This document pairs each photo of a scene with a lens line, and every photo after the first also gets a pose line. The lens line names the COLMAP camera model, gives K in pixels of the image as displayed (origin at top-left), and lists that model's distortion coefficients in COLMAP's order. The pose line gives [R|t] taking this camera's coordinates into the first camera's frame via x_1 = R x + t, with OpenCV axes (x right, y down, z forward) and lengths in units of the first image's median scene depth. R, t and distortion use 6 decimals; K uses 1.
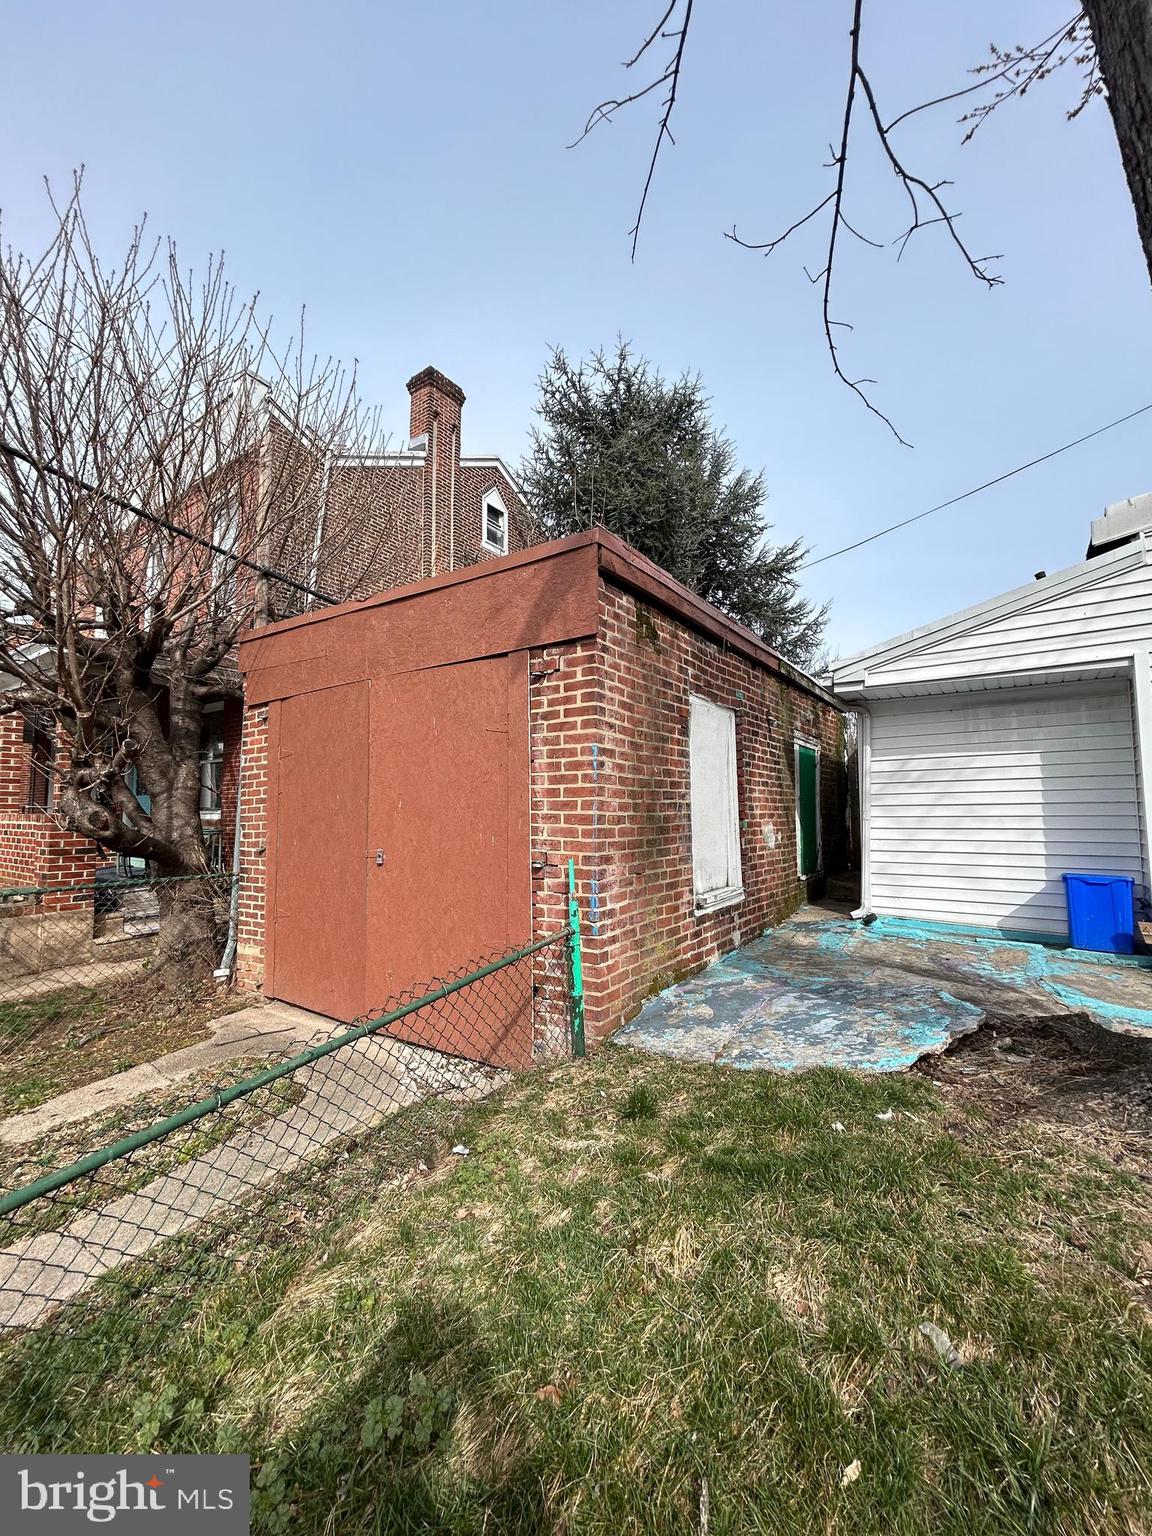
lens RADIAL K [[616.7, 0, 576.2], [0, 616.7, 767.6], [0, 0, 1]] dist [0.002777, -0.000347]
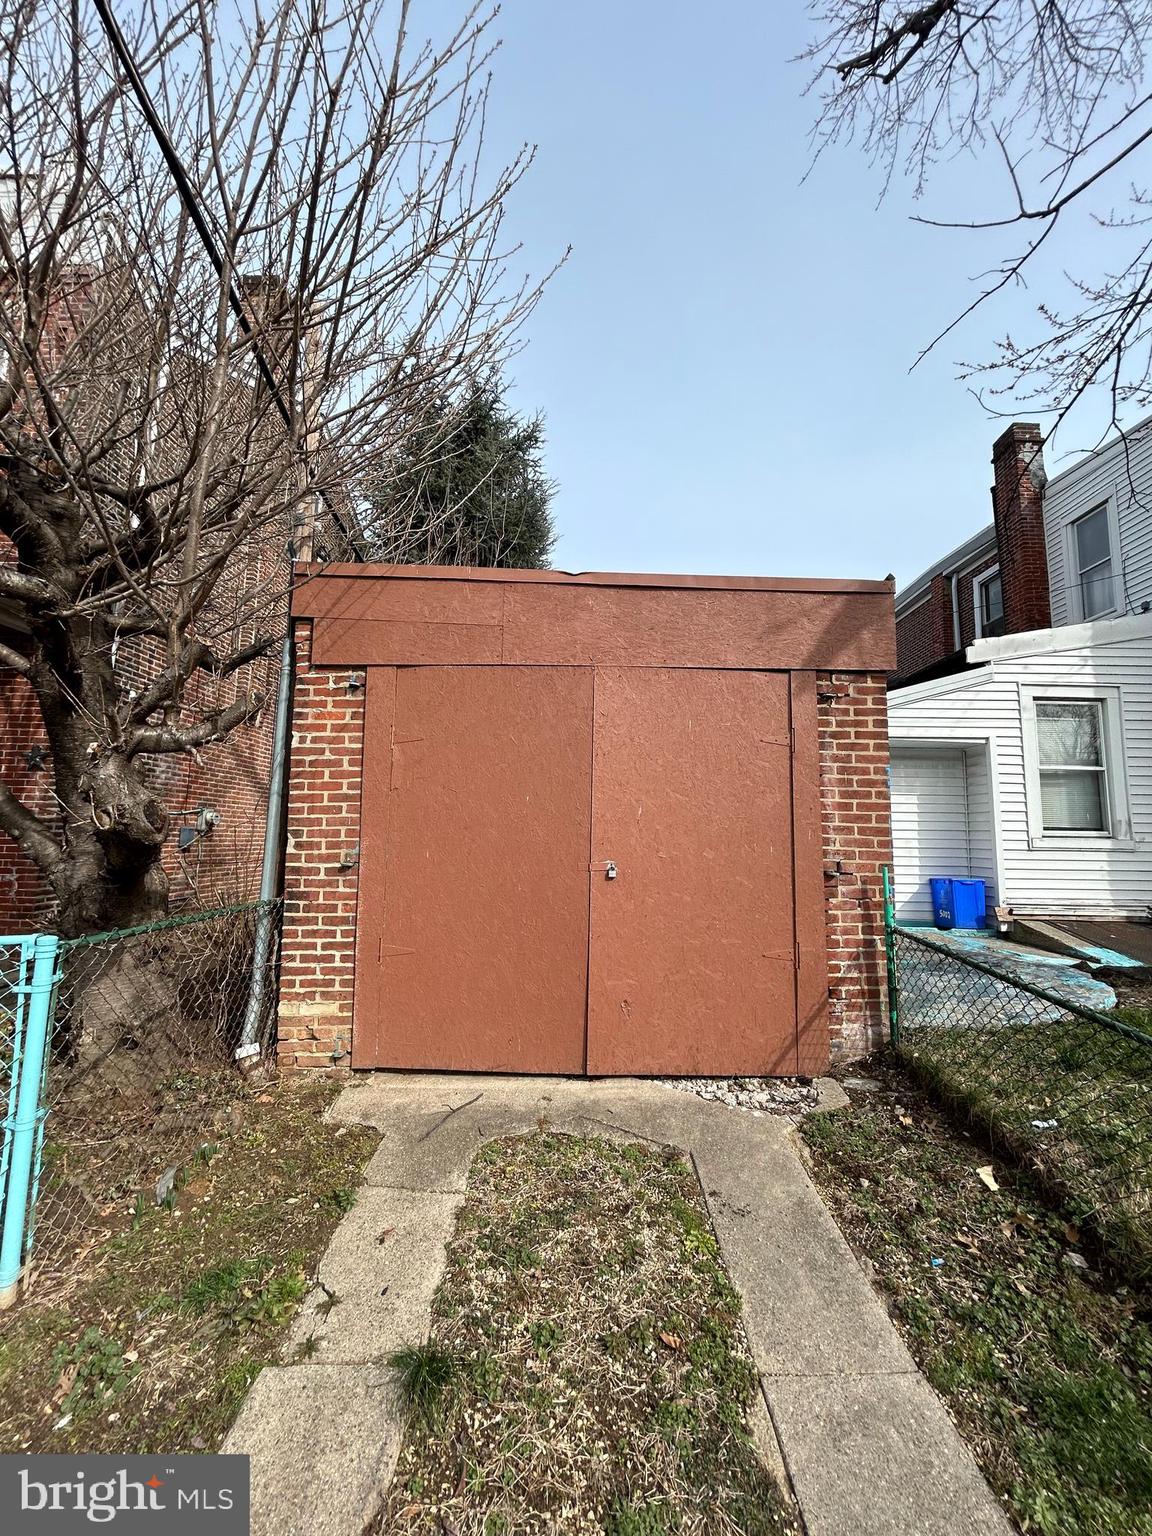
lens RADIAL K [[616.7, 0, 583.3], [0, 616.7, 768.7], [0, 0, 1]] dist [0.002777, -0.000347]
pose [[0.823403, 0.083001, 0.561354, -1.015335], [-0.062230, 0.996486, -0.056059, 0.062928], [-0.564035, 0.011227, 0.825675, 0.354613]]
